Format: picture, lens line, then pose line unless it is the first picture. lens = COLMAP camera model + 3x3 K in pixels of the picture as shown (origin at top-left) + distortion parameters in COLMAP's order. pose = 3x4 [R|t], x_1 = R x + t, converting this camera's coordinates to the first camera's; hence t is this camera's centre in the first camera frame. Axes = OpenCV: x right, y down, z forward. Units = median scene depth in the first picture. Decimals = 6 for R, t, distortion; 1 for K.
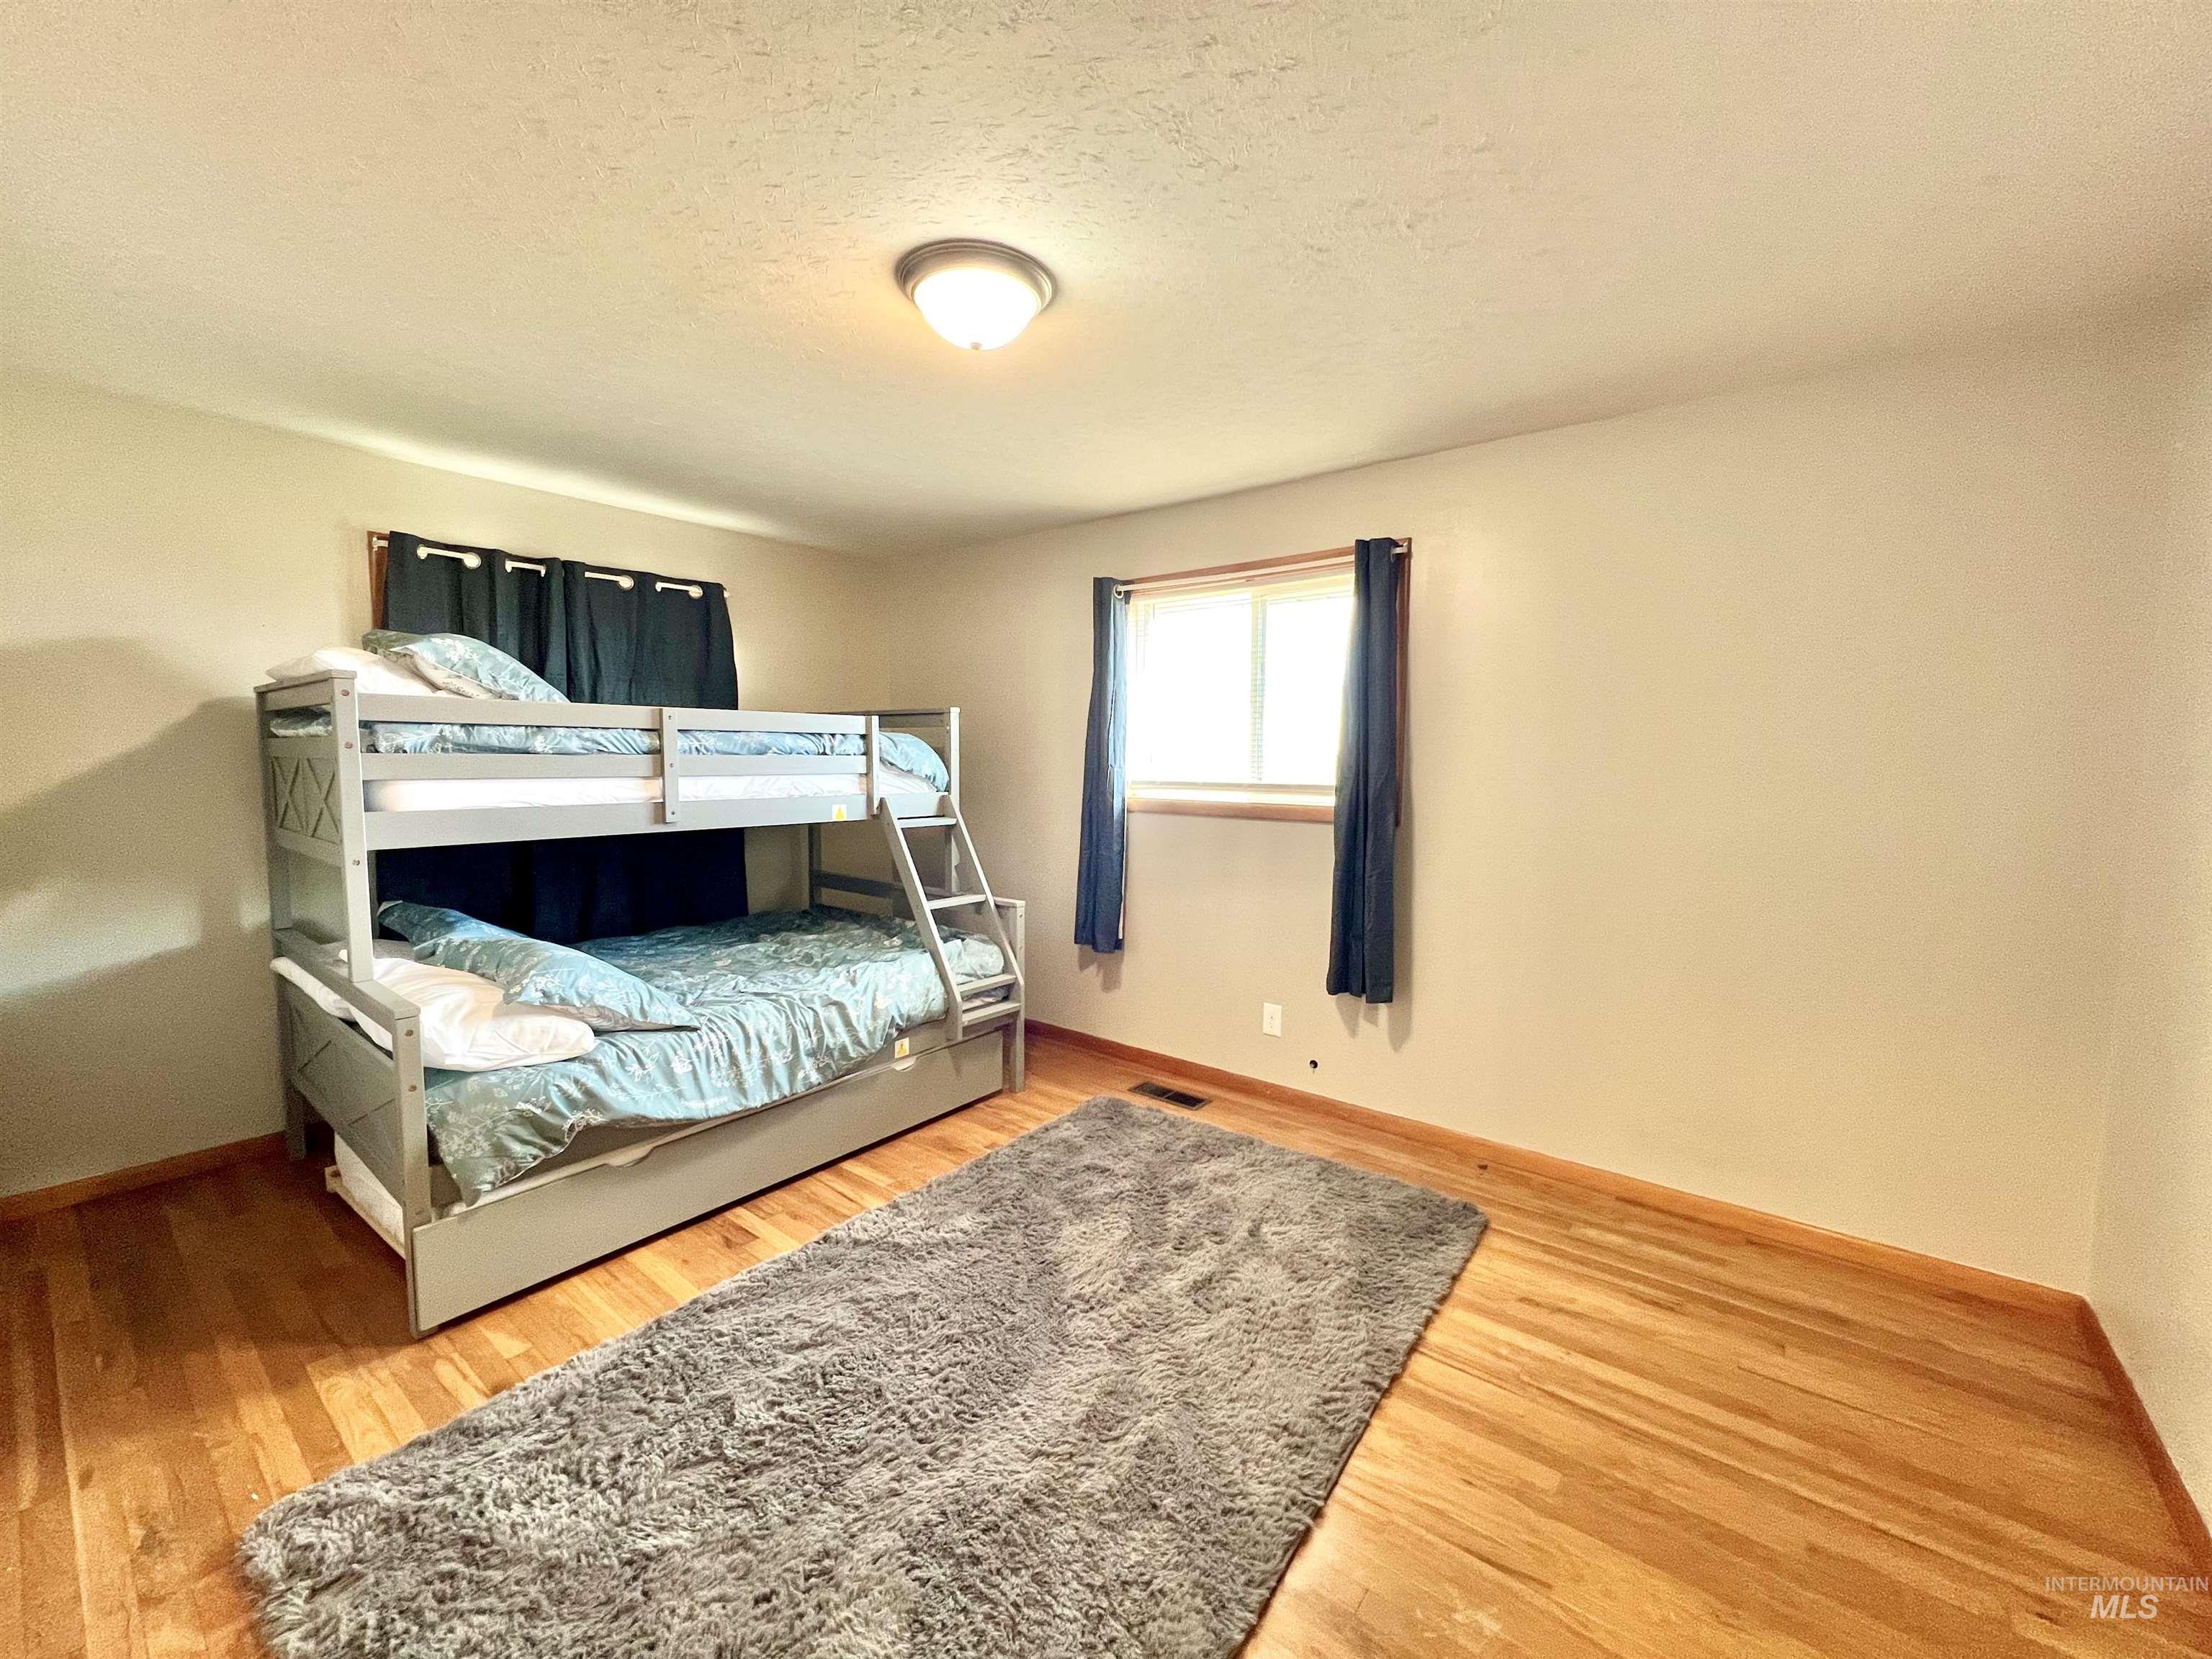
lens RADIAL K [[888.0, 0, 1105.0], [0, 888.0, 828.9], [0, 0, 1]] dist [0.000382, -0.000077]
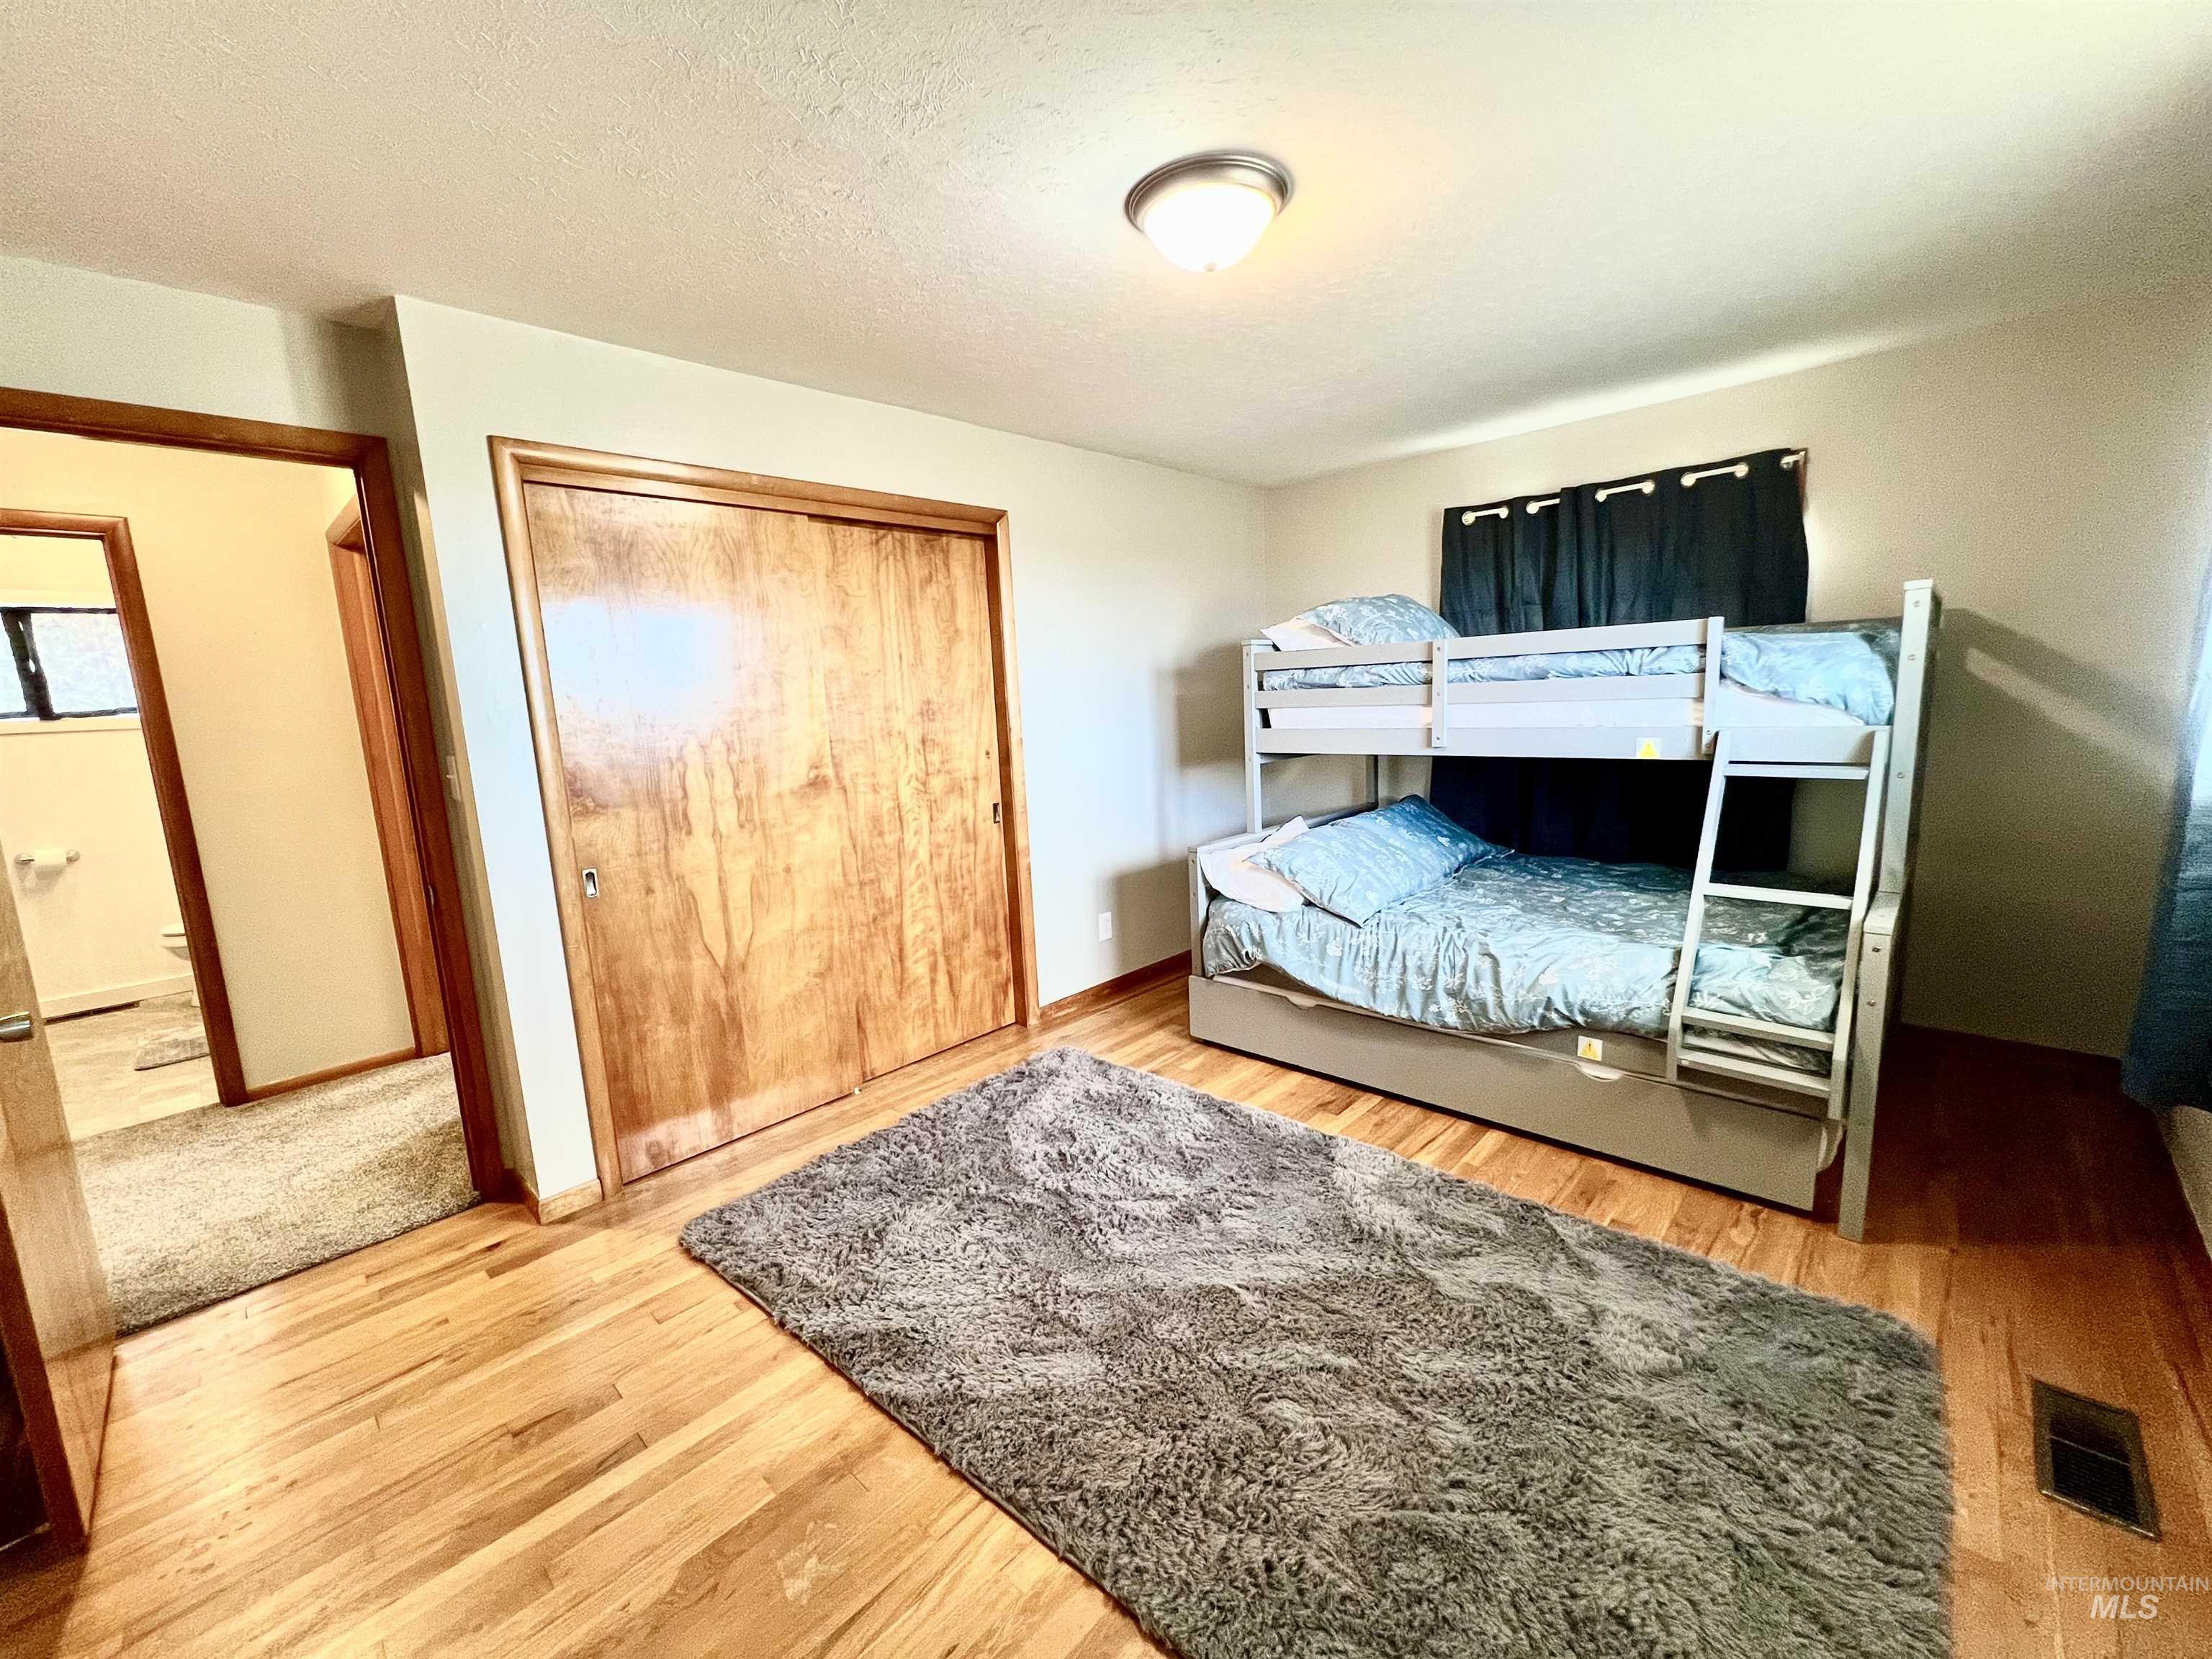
lens RADIAL K [[888.0, 0, 1105.0], [0, 888.0, 828.9], [0, 0, 1]] dist [0.000382, -0.000077]
pose [[-0.095145, 0.146452, -0.984632, 0.617471], [-0.037726, 0.987878, 0.150580, -0.055237], [0.994748, 0.051473, -0.088466, 0.683512]]
